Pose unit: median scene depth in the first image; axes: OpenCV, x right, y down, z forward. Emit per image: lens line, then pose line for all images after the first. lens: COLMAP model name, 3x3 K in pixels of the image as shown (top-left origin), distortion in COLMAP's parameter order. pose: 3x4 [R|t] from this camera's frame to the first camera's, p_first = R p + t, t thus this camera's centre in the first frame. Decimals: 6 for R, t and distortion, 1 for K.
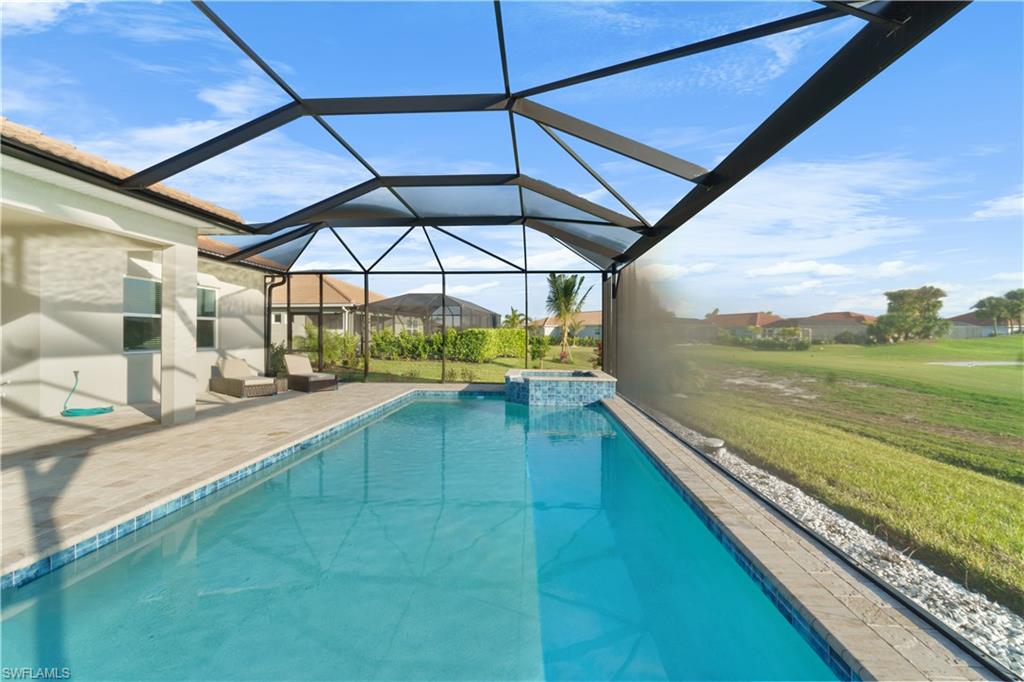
lens RADIAL K [[439.8, 0, 506.5], [0, 439.8, 338.5], [0, 0, 1]] dist [-0.003948, 0.000648]
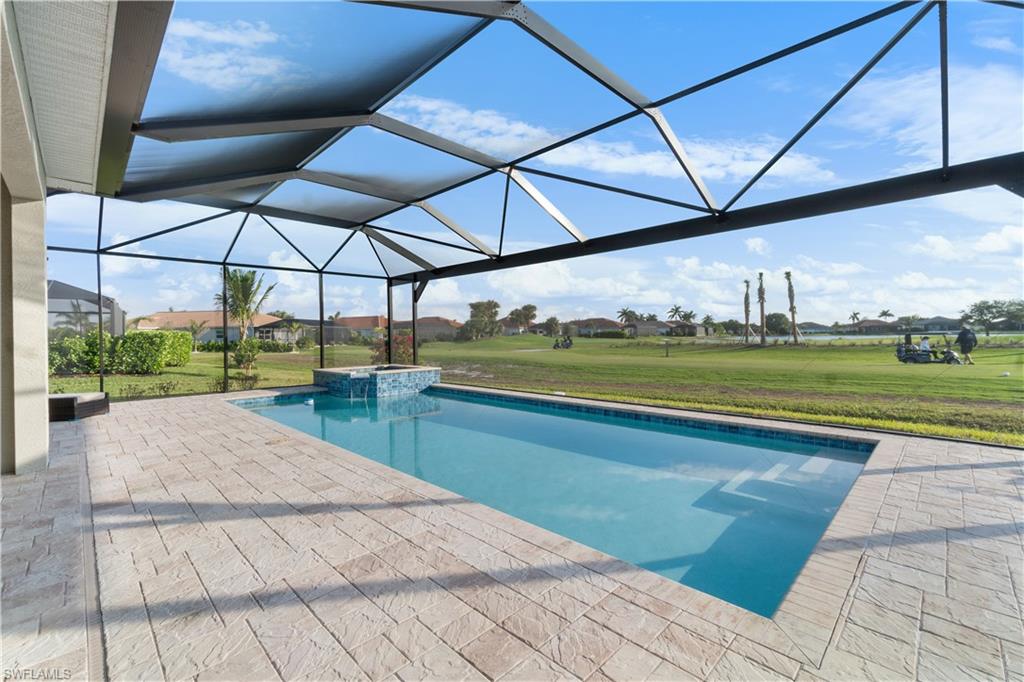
lens RADIAL K [[439.8, 0, 508.7], [0, 439.8, 340.1], [0, 0, 1]] dist [-0.003948, 0.000648]
pose [[0.658035, -0.021965, 0.752667, -0.182476], [0.023086, 0.999693, 0.008991, 0.001643], [-0.752634, 0.011459, 0.658340, 0.004761]]
